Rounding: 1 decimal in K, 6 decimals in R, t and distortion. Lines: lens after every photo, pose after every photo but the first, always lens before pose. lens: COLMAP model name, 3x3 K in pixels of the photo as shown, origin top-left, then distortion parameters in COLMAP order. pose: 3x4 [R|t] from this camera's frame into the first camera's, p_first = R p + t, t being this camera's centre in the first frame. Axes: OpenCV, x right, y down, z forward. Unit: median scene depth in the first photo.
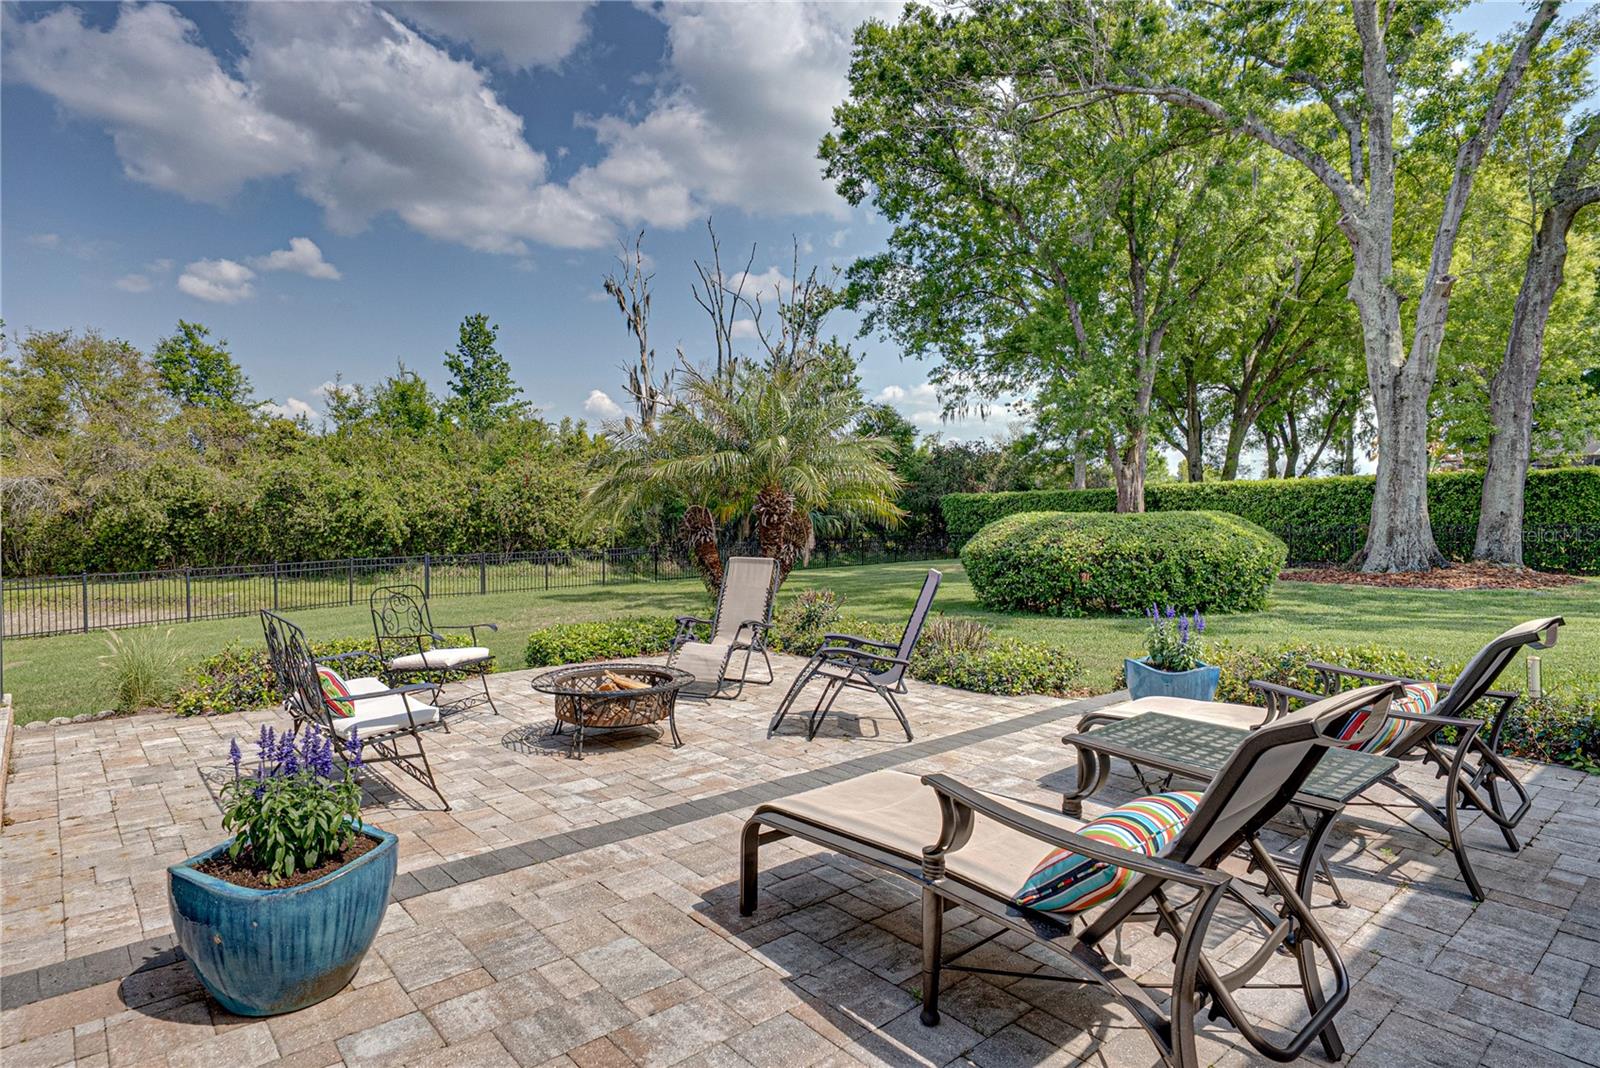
lens RADIAL K [[862.9, 0, 805.7], [0, 862.9, 540.2], [0, 0, 1]] dist [0.004252, -0.000796]
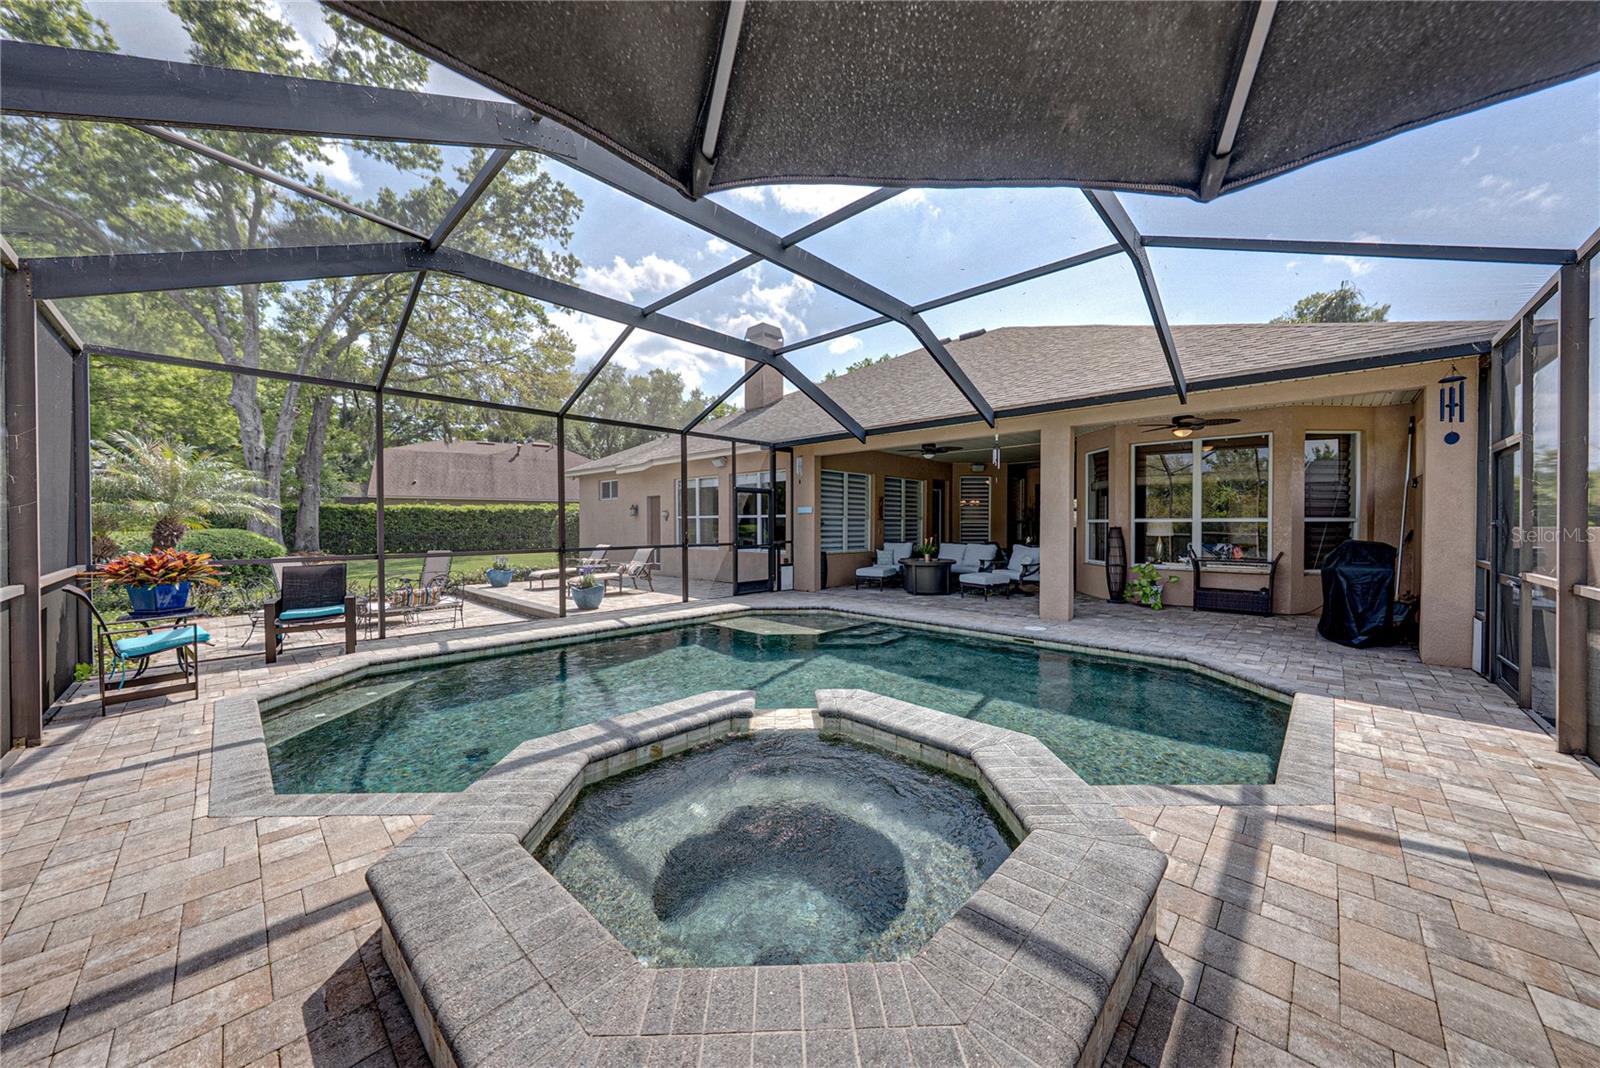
lens RADIAL K [[551.7, 0, 802.7], [0, 551.7, 528.3], [0, 0, 1]] dist [-0.004302, 0.000971]
pose [[-0.096199, -0.018104, 0.995198, -0.327798], [0.039931, 0.998959, 0.022033, -0.005819], [-0.994561, 0.041859, -0.095376, -0.014005]]
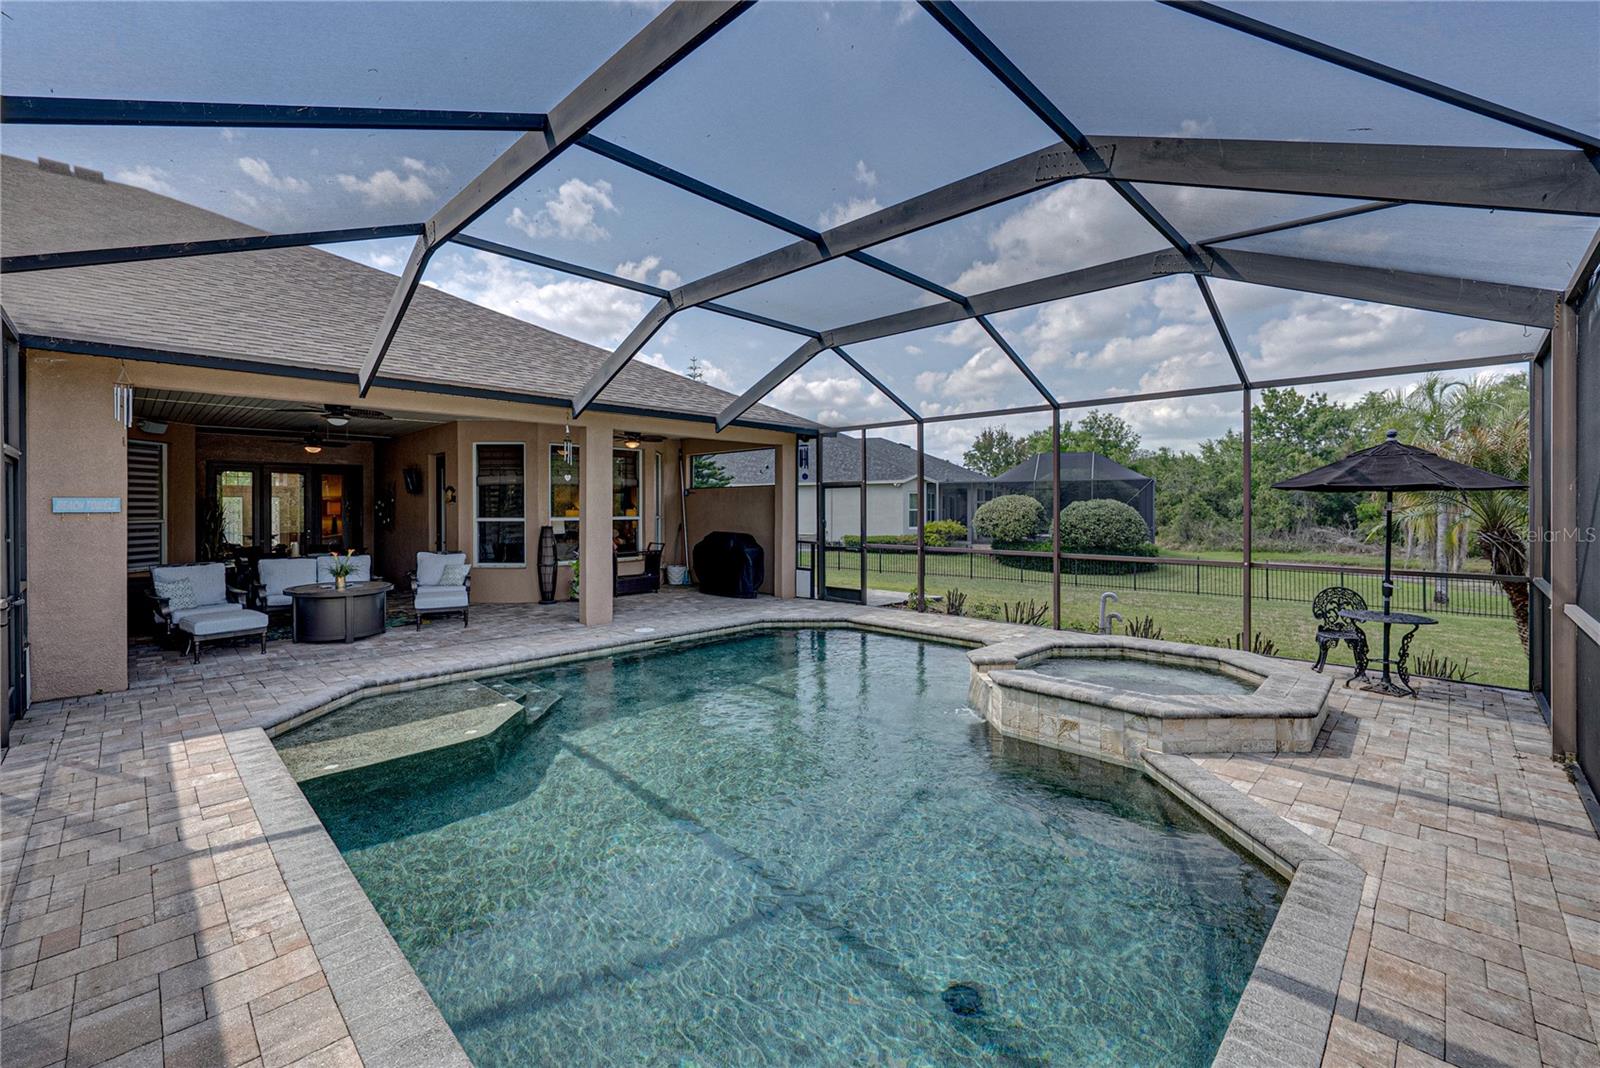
lens RADIAL K [[666.3, 0, 802.4], [0, 666.3, 510.7], [0, 0, 1]] dist [-0.001374, -0.000054]
pose [[-0.996623, -0.006185, -0.081881, -0.159366], [-0.009871, 0.998952, 0.044690, -0.018162], [0.081518, 0.045347, -0.995640, 0.145045]]
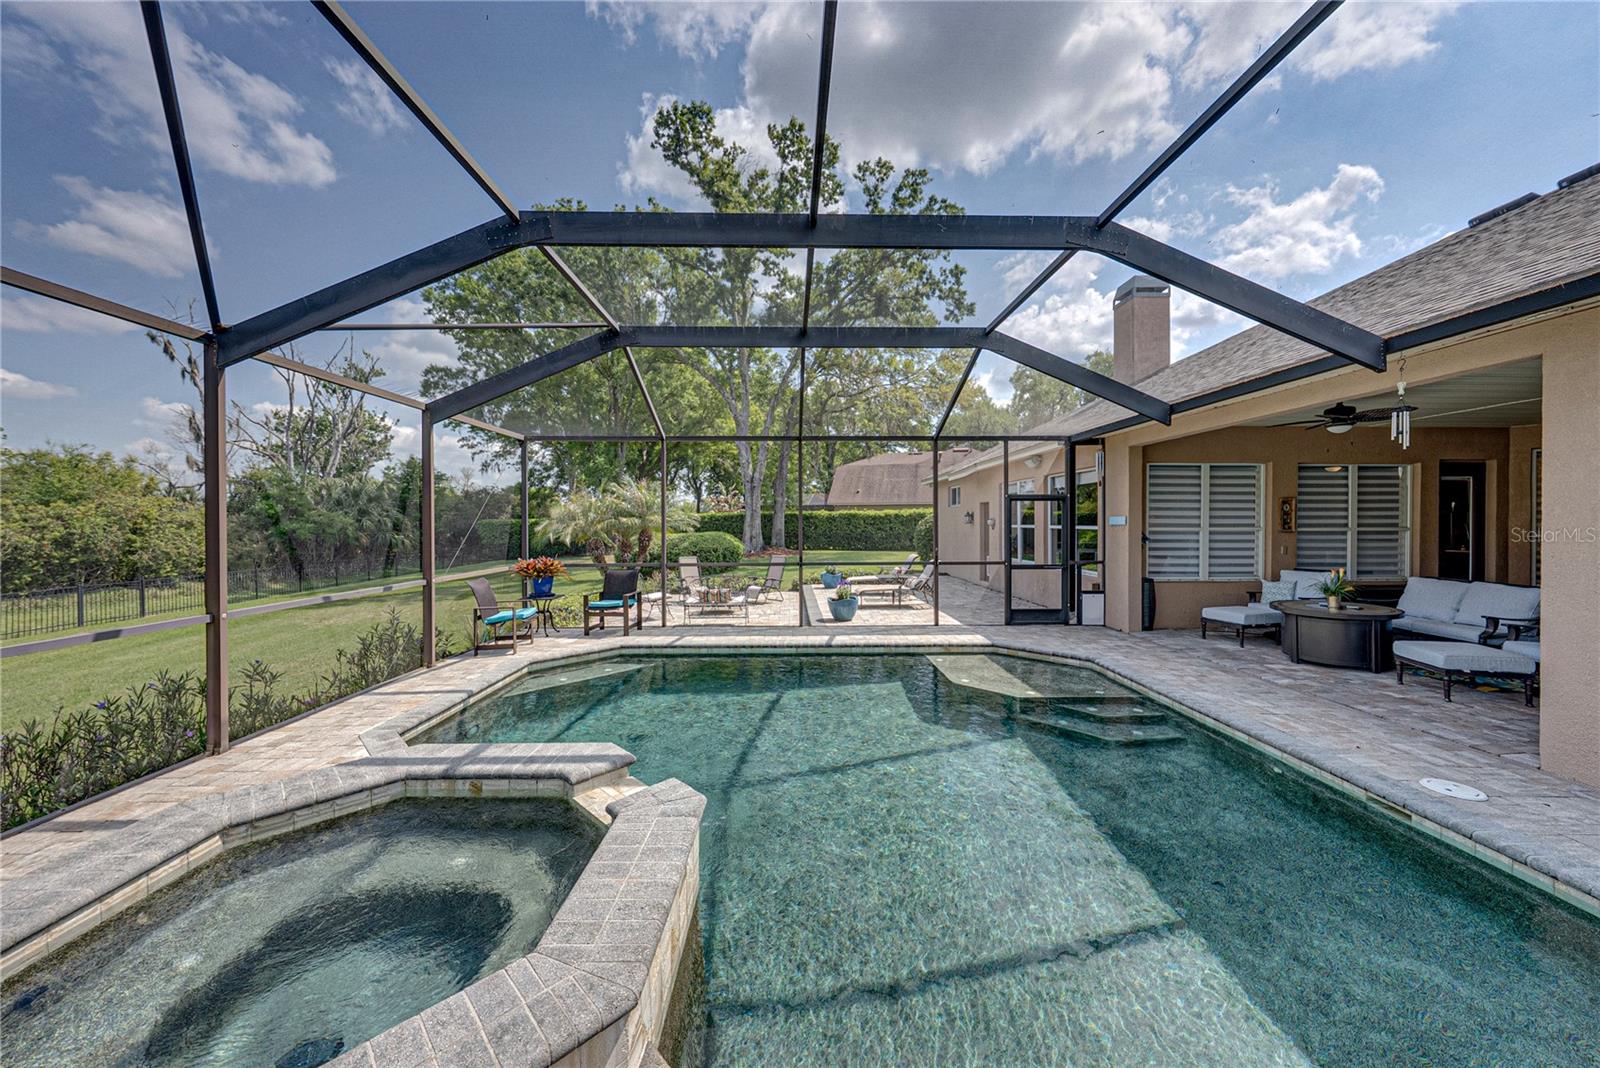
lens RADIAL K [[551.7, 0, 802.3], [0, 551.7, 522.1], [0, 0, 1]] dist [-0.004302, 0.000971]
pose [[0.641026, -0.011106, 0.767439, -0.274157], [0.039322, 0.999057, -0.018387, -0.010079], [-0.766511, 0.041963, 0.640858, -0.100722]]
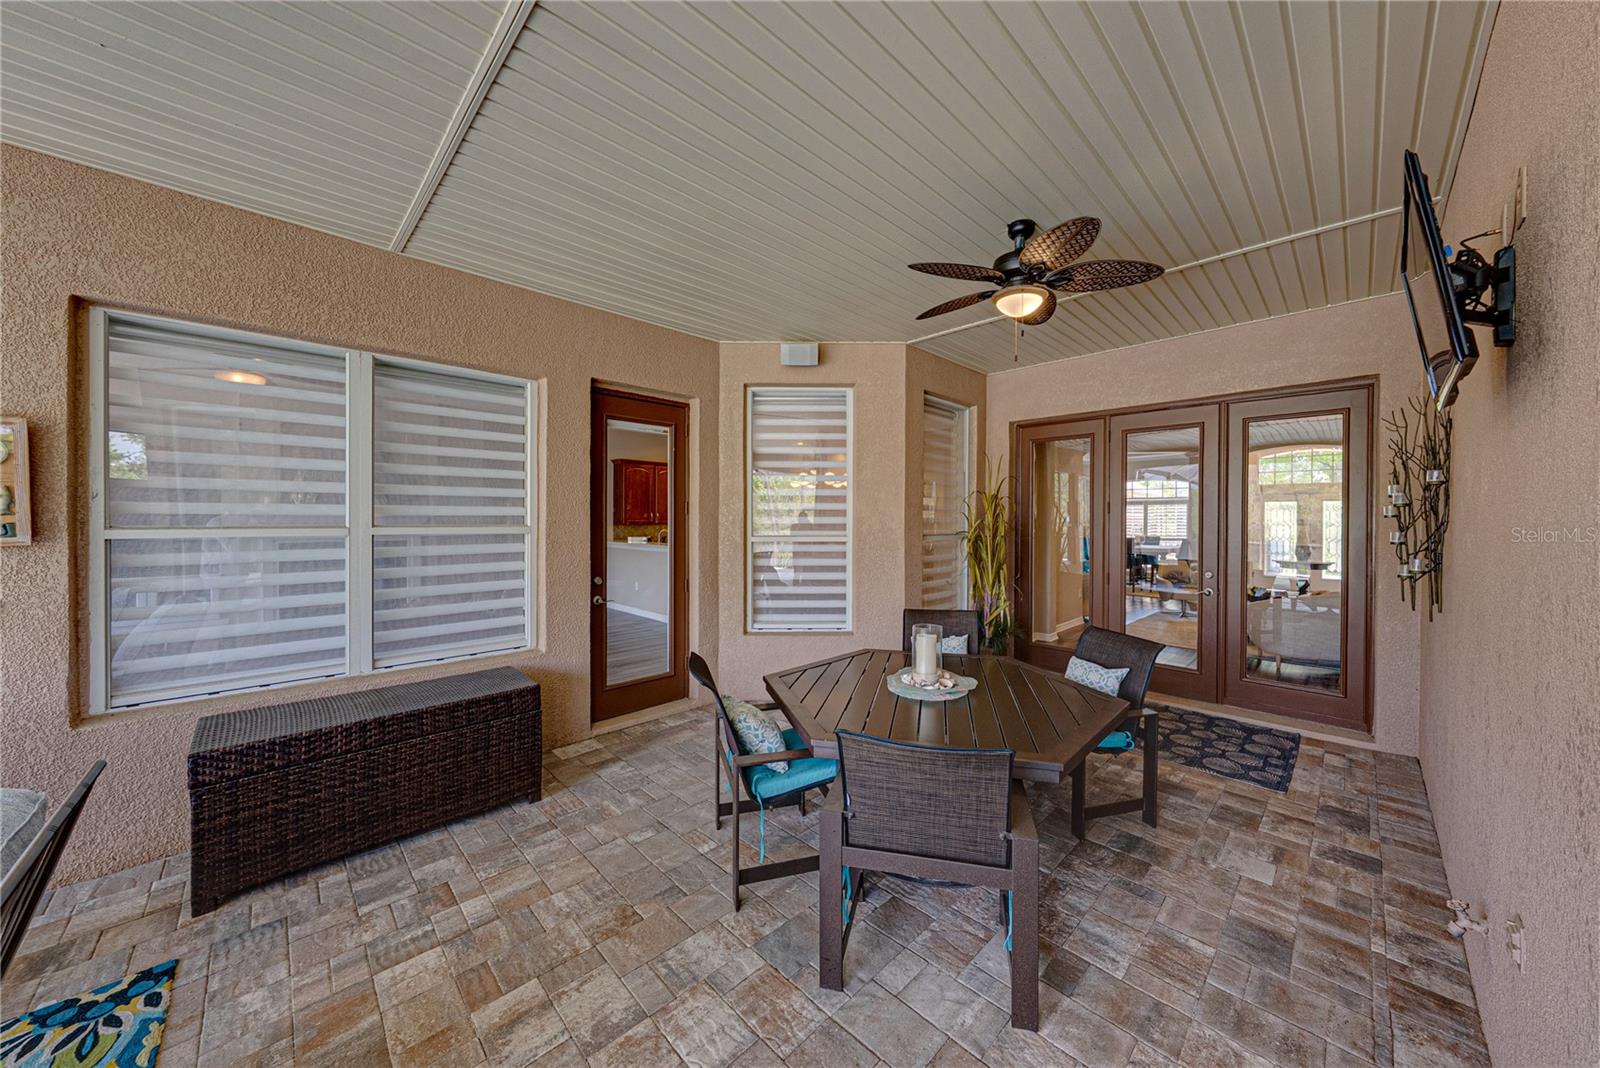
lens RADIAL K [[551.7, 0, 811.4], [0, 551.7, 529.3], [0, 0, 1]] dist [-0.004302, 0.000971]
pose [[-0.075848, -0.024794, 0.996811, -0.006226], [0.039965, 0.998812, 0.027884, -0.001210], [-0.996318, 0.041953, -0.074767, -0.203699]]
